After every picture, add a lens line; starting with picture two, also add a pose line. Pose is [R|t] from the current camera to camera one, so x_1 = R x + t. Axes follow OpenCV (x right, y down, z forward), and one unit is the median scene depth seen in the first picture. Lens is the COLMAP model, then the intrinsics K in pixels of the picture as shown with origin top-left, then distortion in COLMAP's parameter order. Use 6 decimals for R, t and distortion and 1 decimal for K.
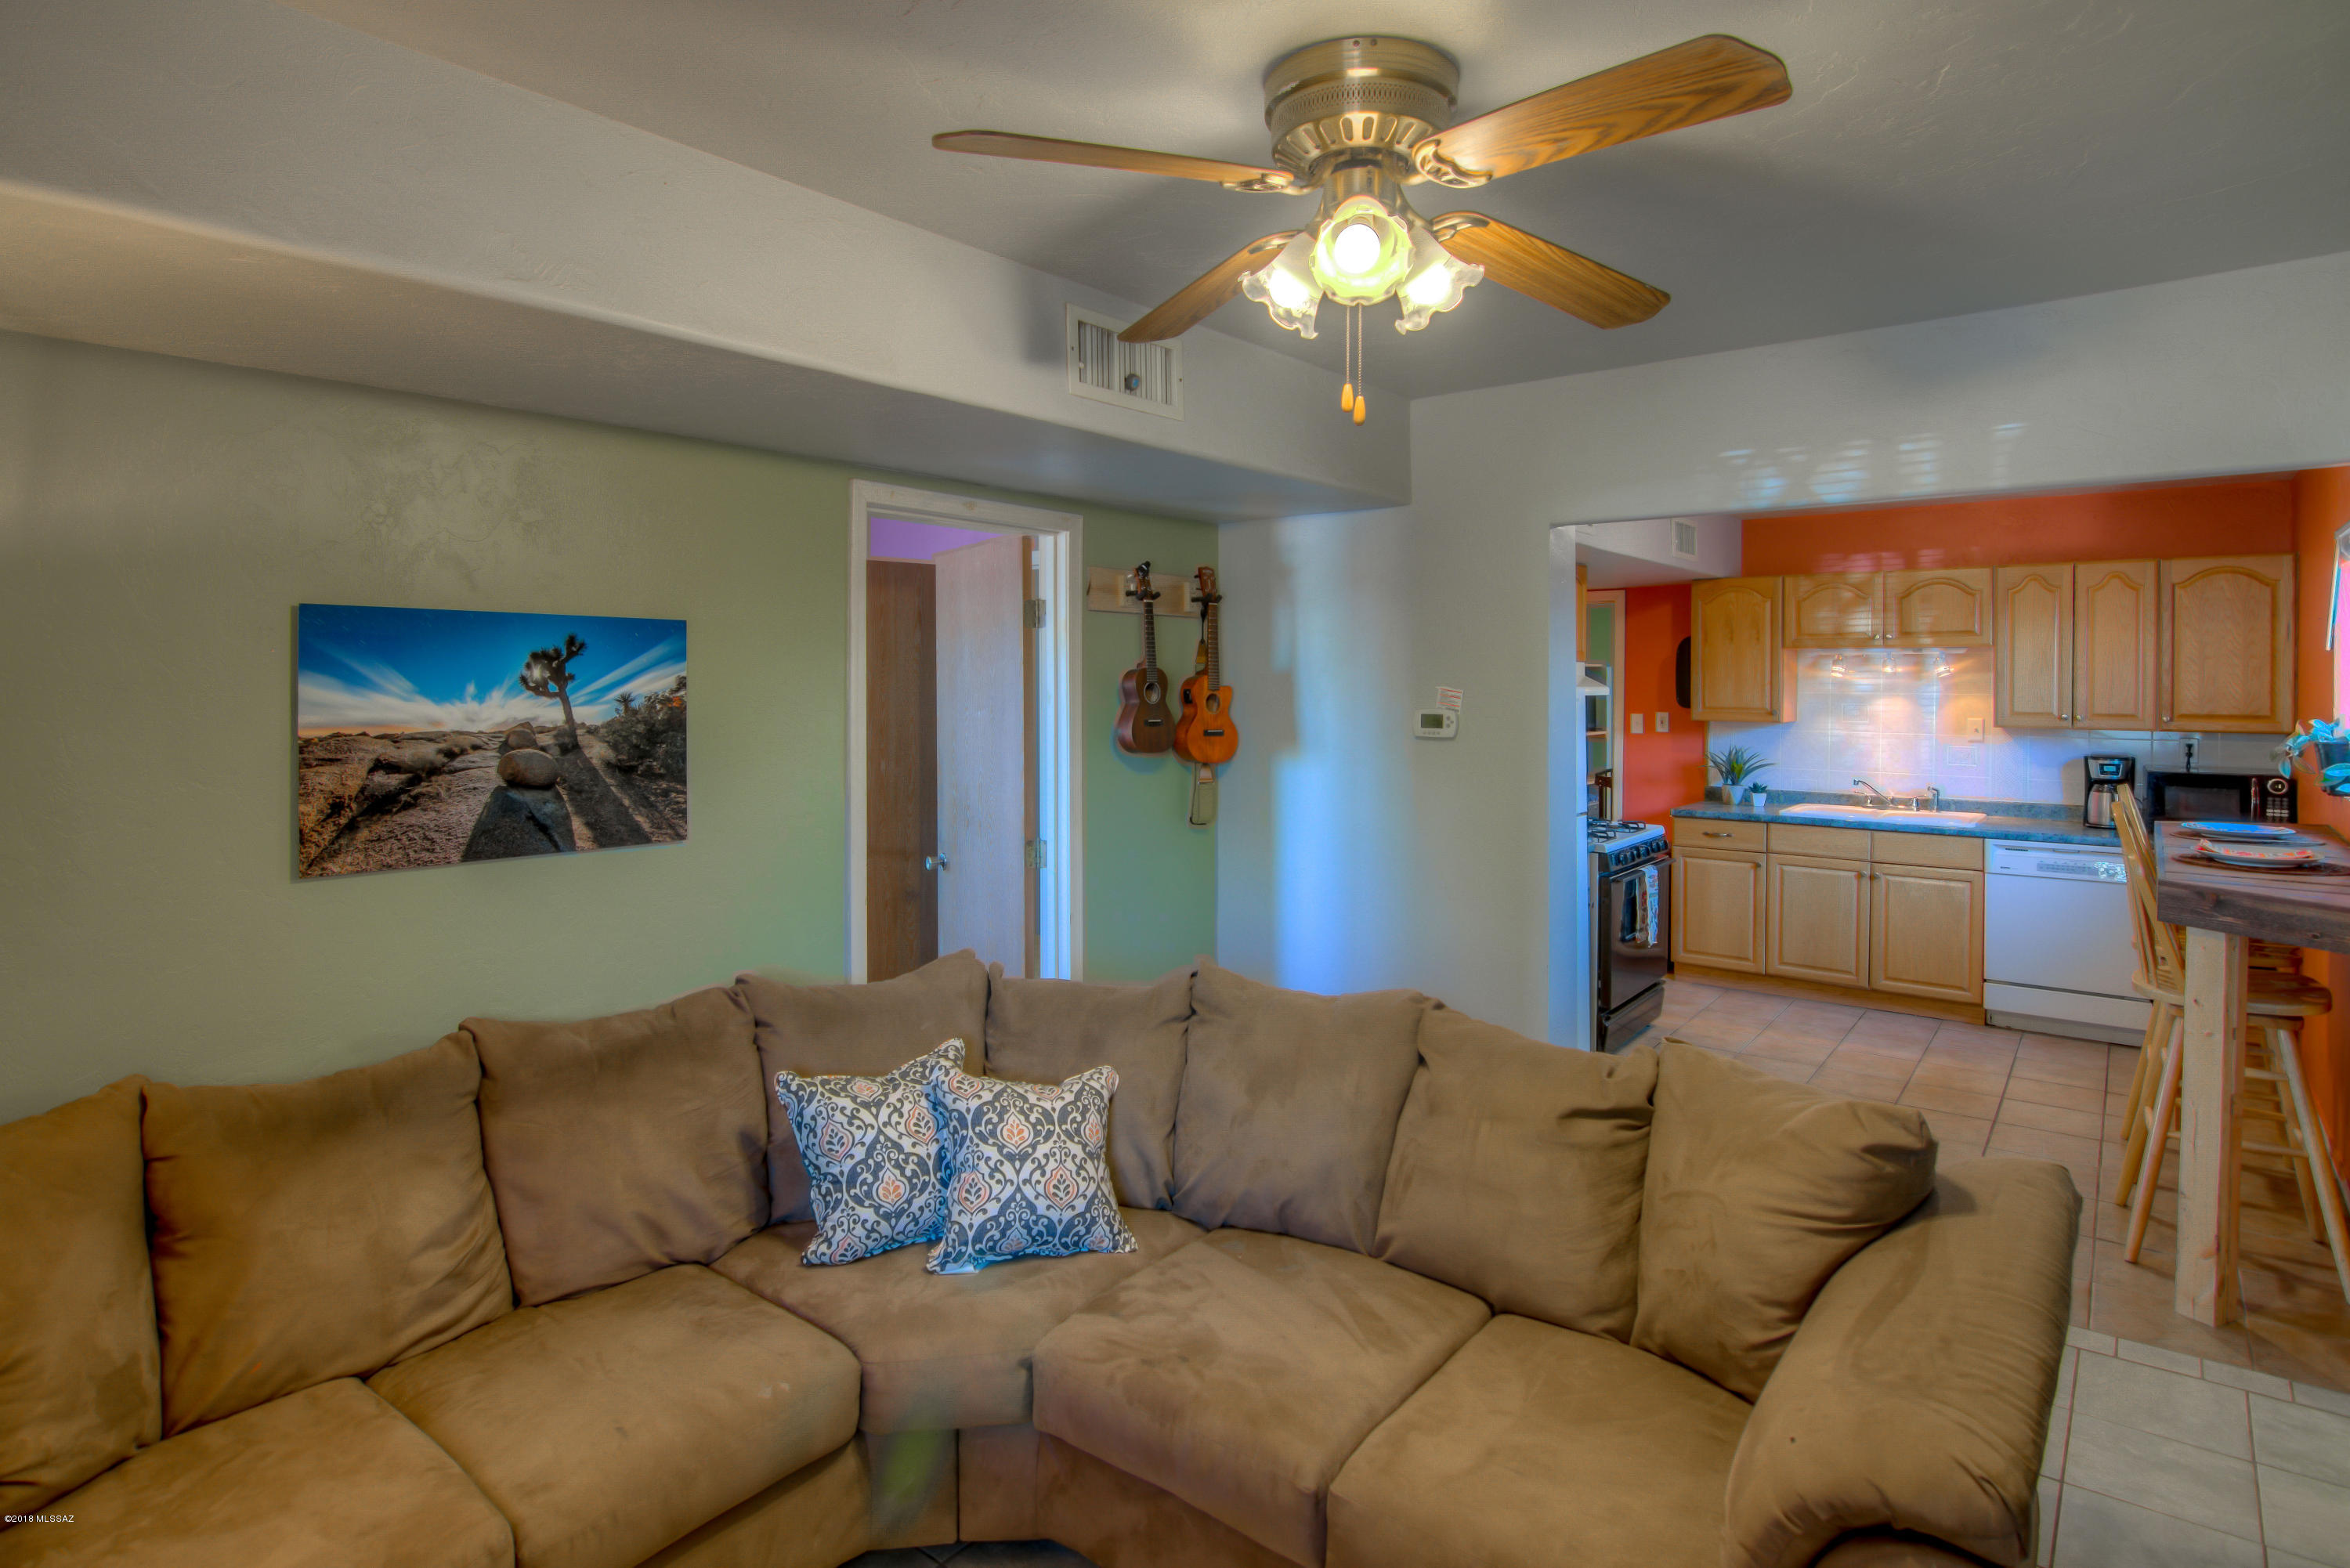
lens RADIAL K [[1226.0, 0, 1213.1], [0, 1226.0, 688.3], [0, 0, 1]] dist [-0.005536, -0.010404]
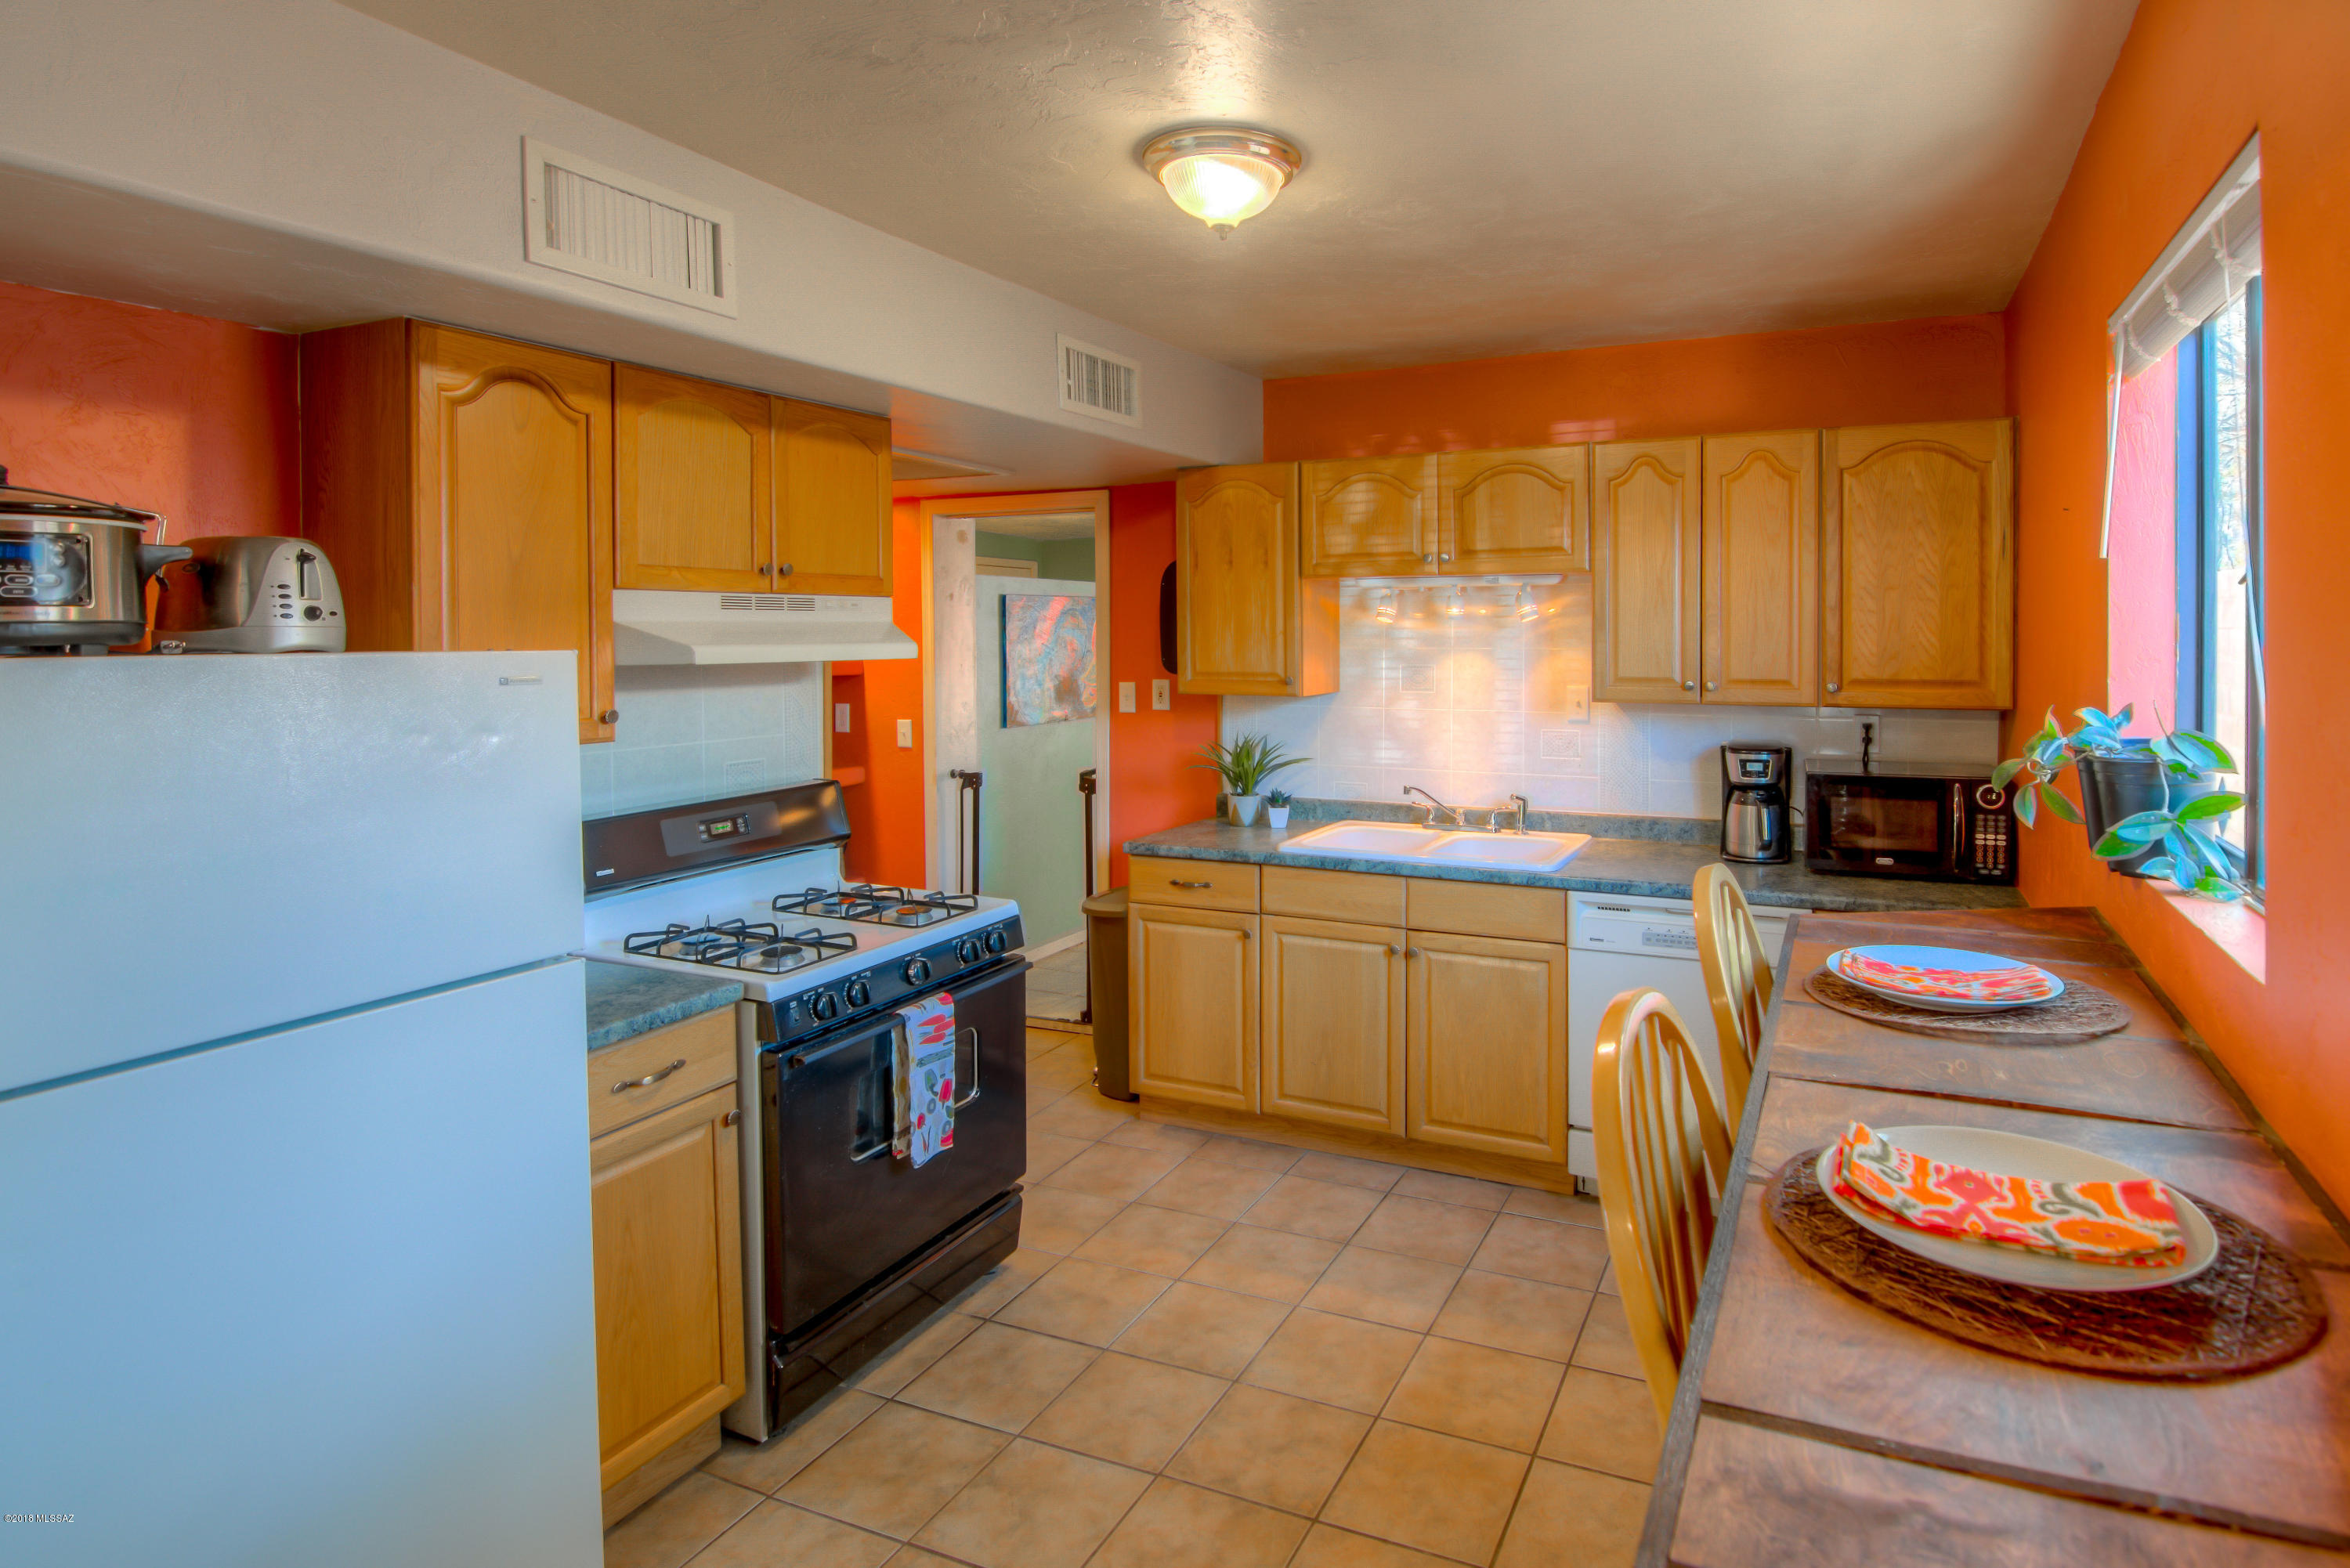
lens RADIAL K [[1226.0, 0, 1316.4], [0, 1226.0, 642.1], [0, 0, 1]] dist [-0.005536, -0.010404]
pose [[0.972372, -0.010190, 0.233215, 0.378598], [0.009388, 0.999946, 0.004549, -0.002967], [-0.233249, -0.002233, 0.972415, 0.450499]]
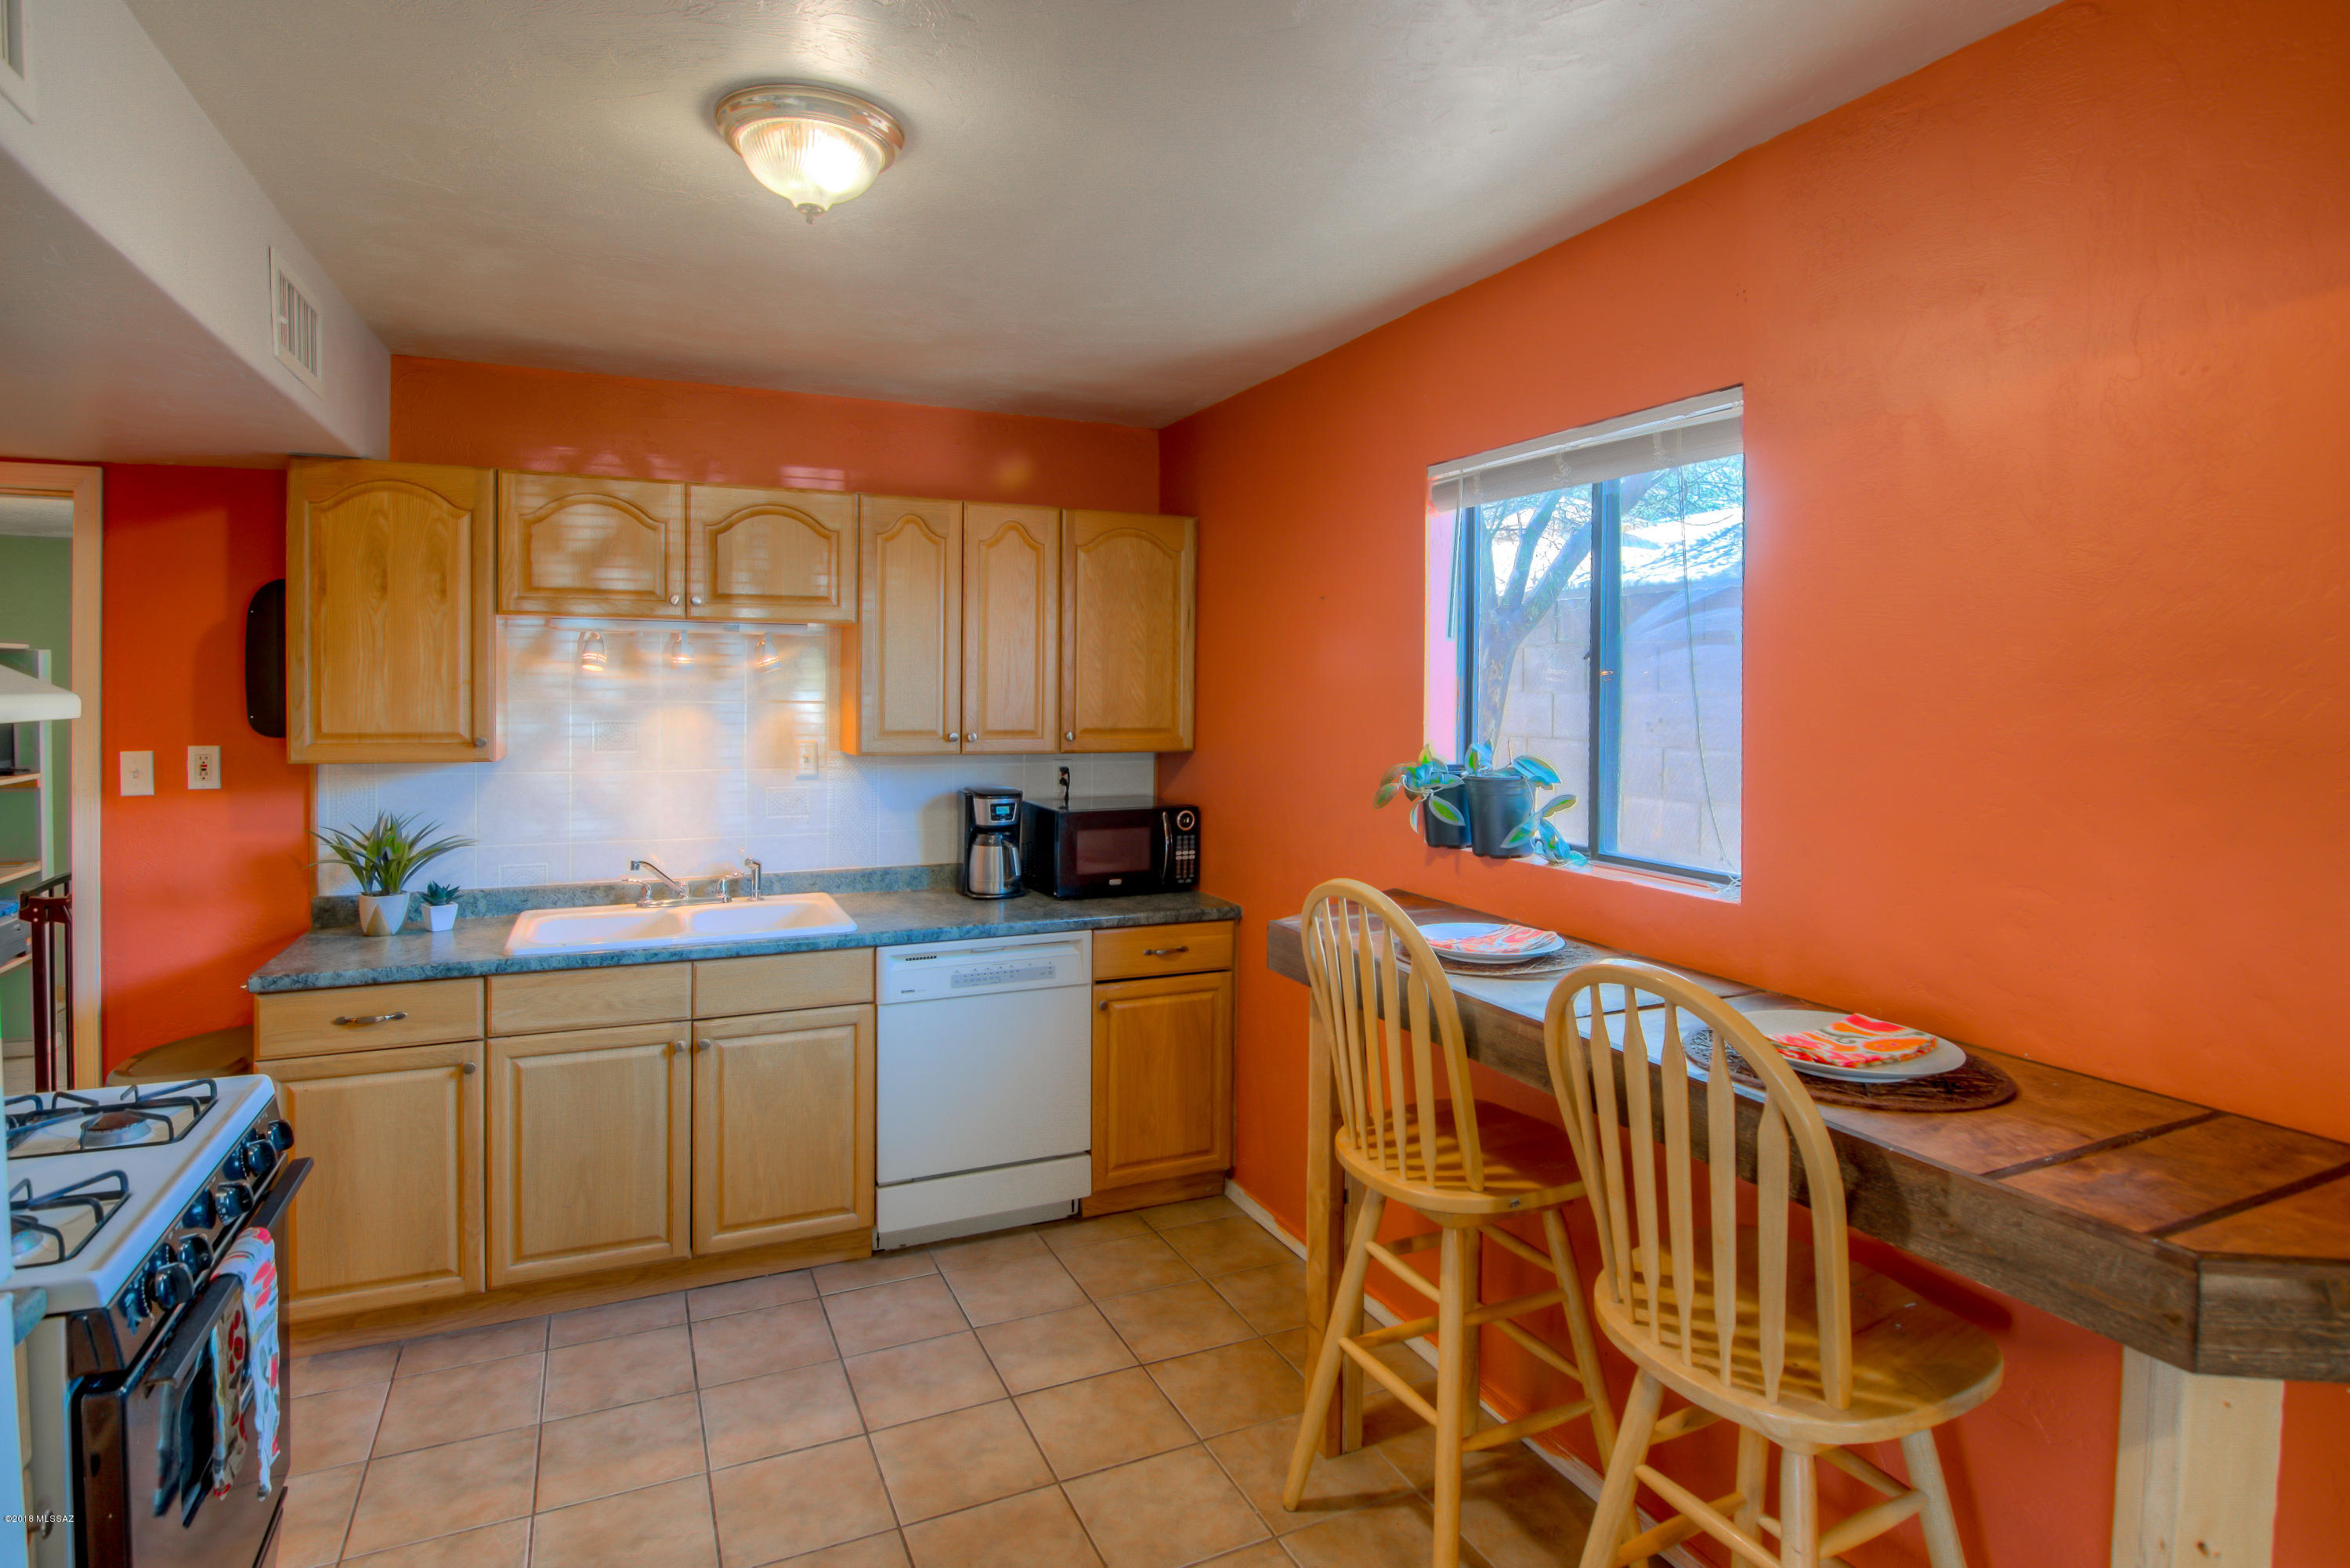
lens RADIAL K [[1226.0, 0, 1154.5], [0, 1226.0, 700.5], [0, 0, 1]] dist [-0.005536, -0.010404]
pose [[0.485916, -0.009737, 0.873952, 0.183292], [-0.000392, 0.999935, 0.011359, -0.003269], [-0.874006, -0.005862, 0.485880, 0.603749]]
